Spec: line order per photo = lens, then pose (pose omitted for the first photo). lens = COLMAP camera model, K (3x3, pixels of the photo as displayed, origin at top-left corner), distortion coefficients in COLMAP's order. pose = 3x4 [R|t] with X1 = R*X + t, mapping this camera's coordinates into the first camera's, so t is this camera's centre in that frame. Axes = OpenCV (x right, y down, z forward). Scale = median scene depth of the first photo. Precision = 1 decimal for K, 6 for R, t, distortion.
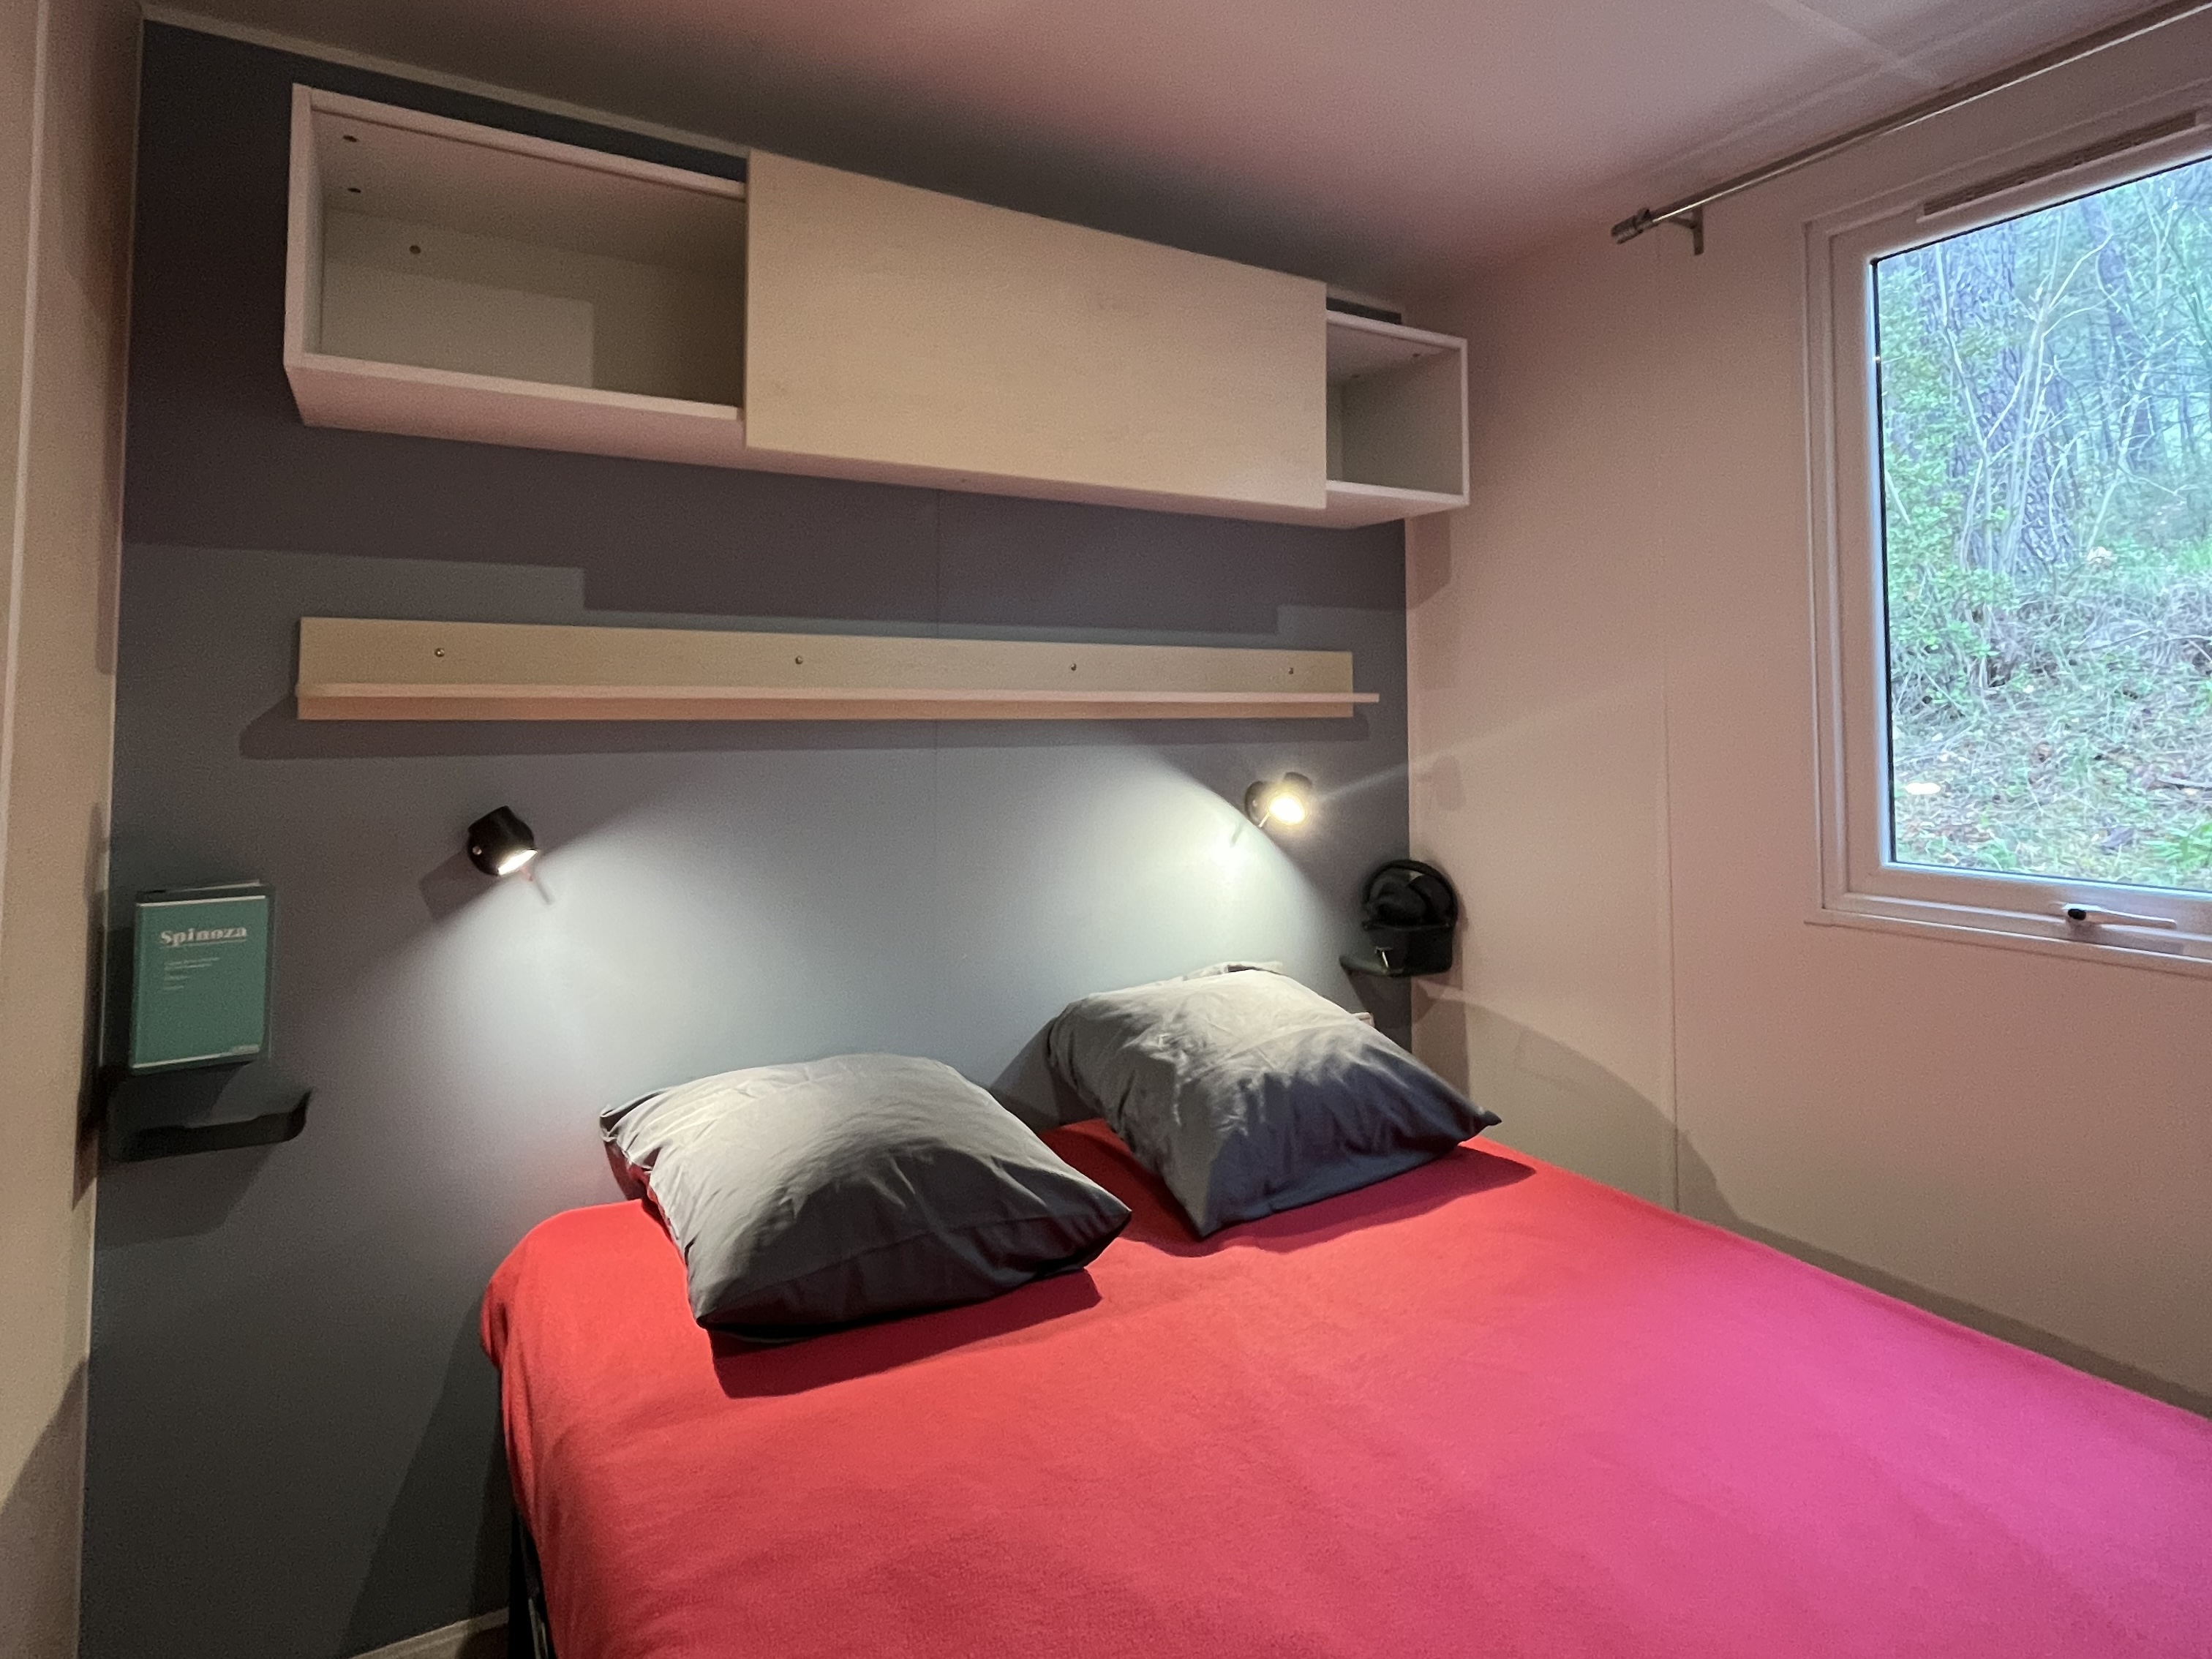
lens RADIAL K [[1195.2, 0, 1100.0], [0, 1195.2, 652.6], [0, 0, 1]] dist [-0.003641, 0.000170]
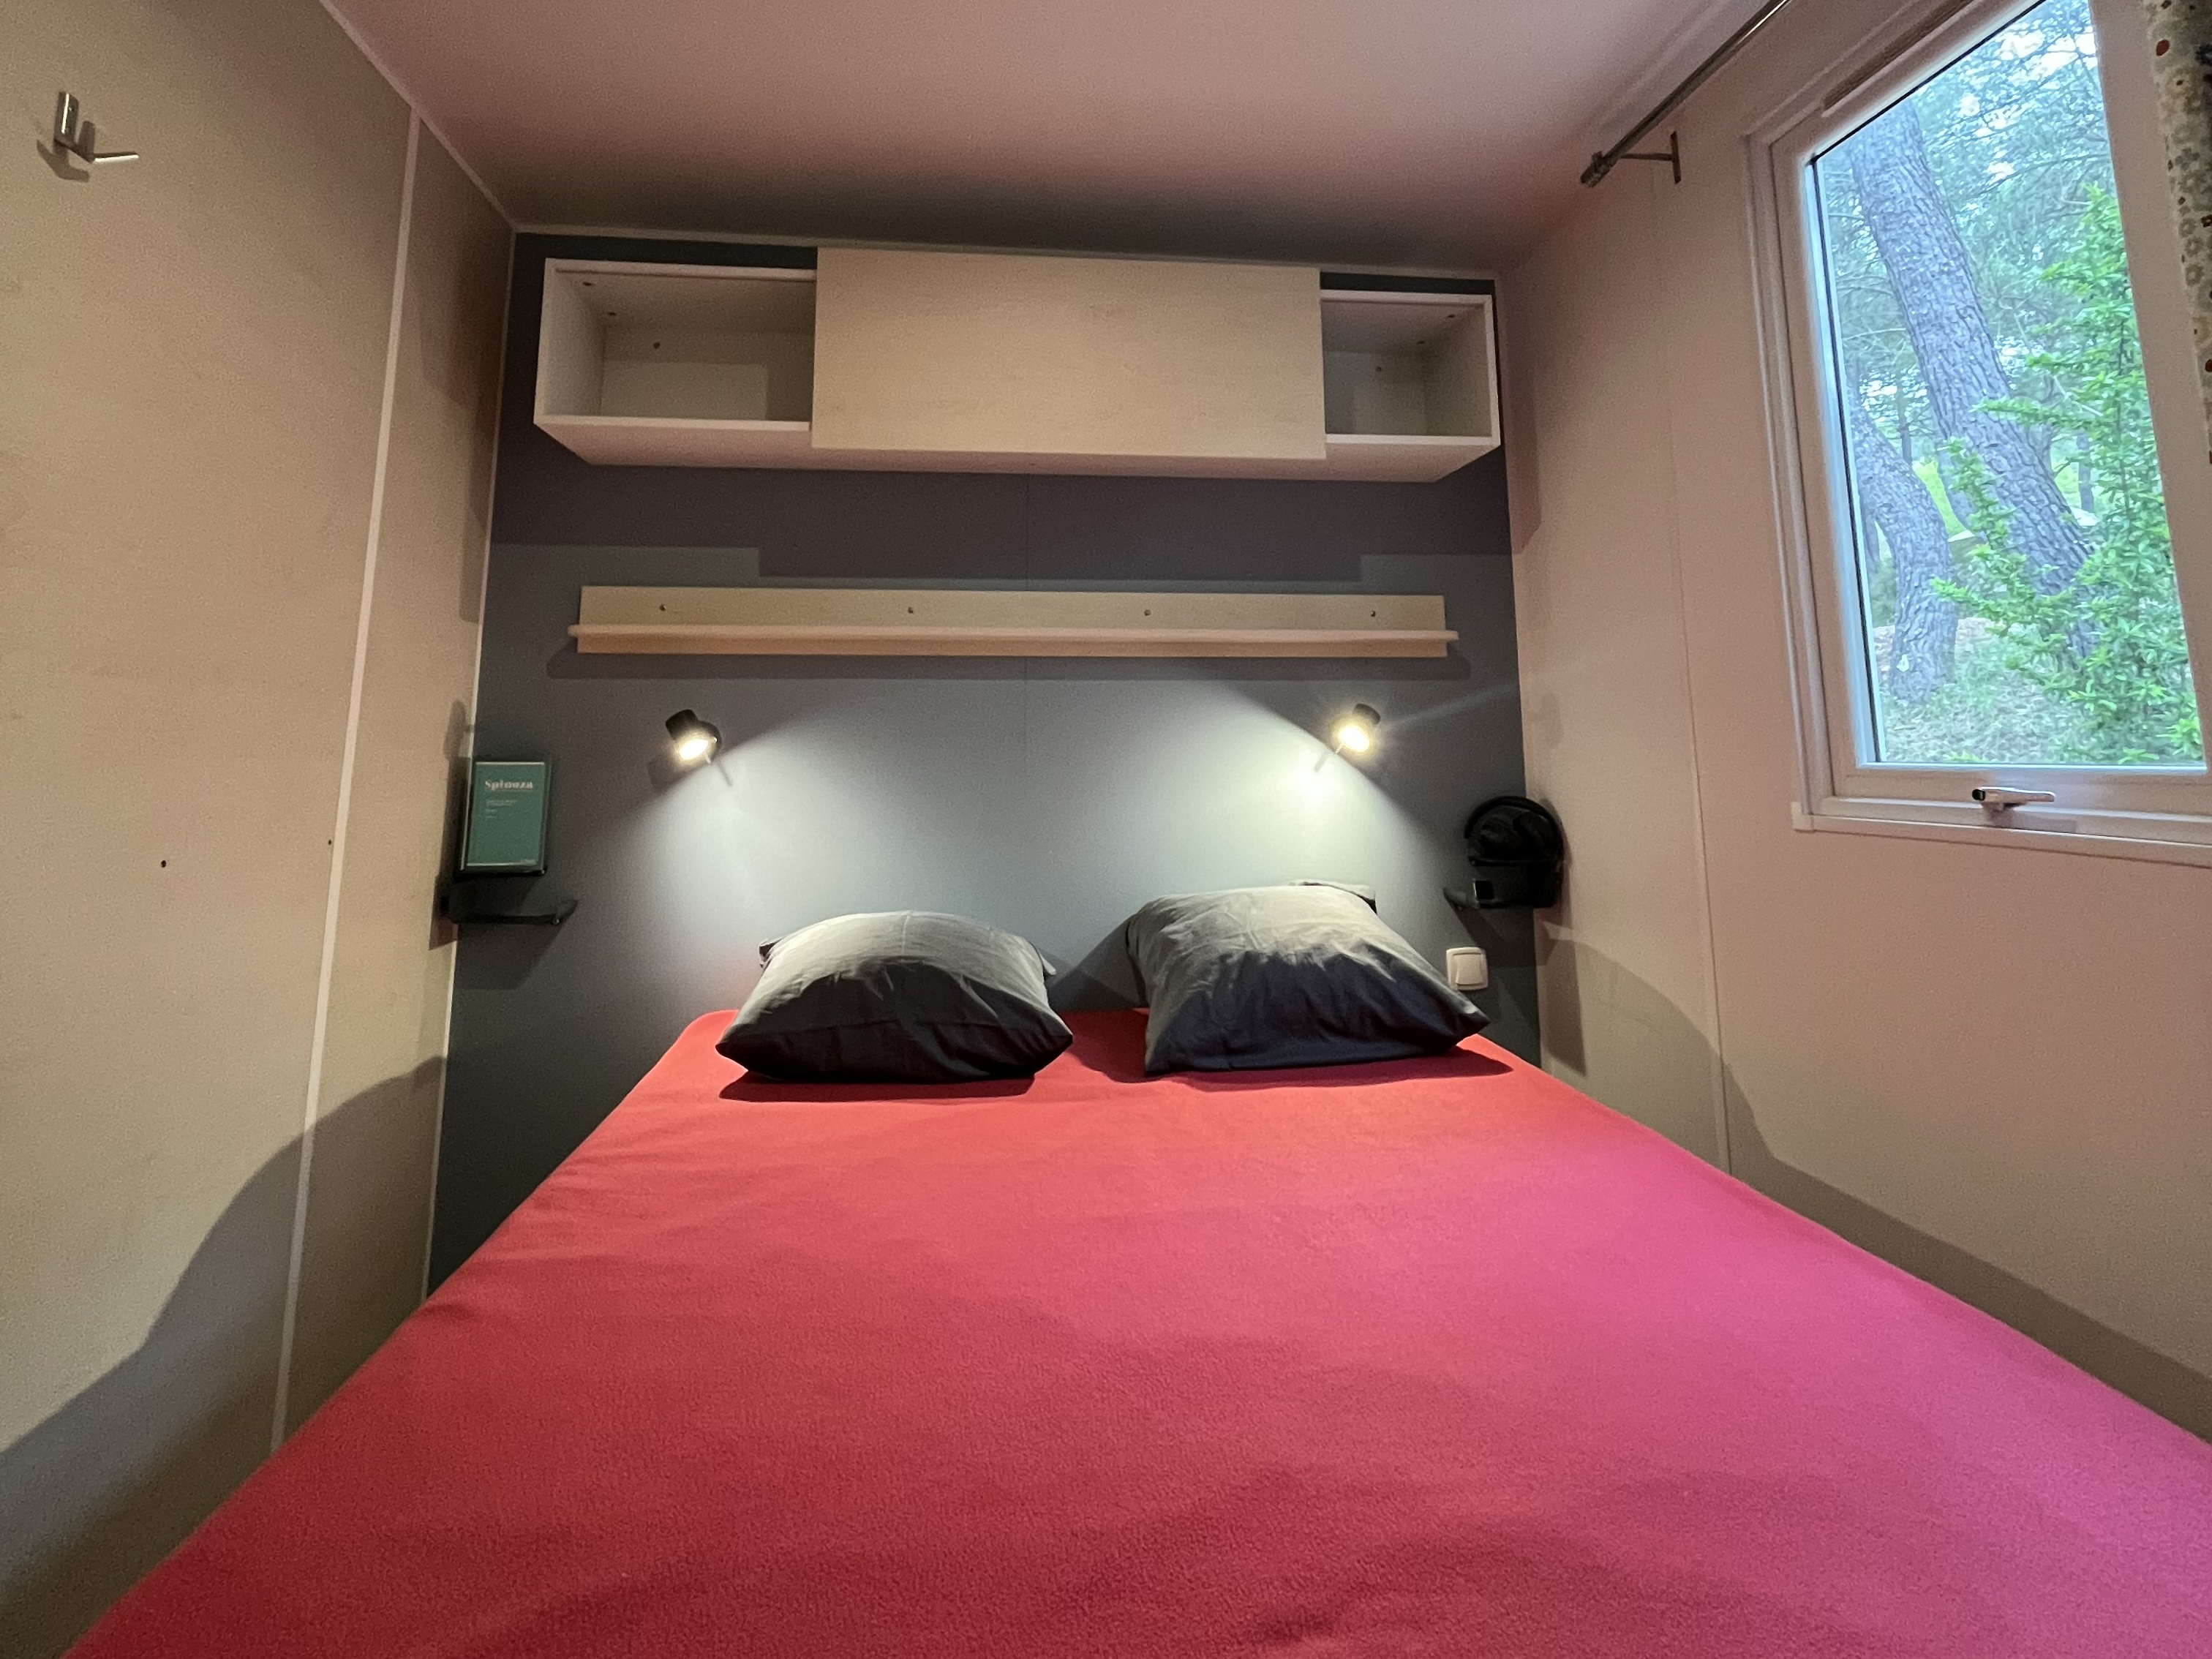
lens RADIAL K [[1199.8, 0, 1106.7], [0, 1199.8, 539.3], [0, 0, 1]] dist [-0.000186, -0.000975]
pose [[0.915815, -0.071585, -0.395168, 0.494095], [0.023911, 0.991959, -0.124278, 0.103079], [0.400887, 0.104366, 0.910163, -0.128852]]
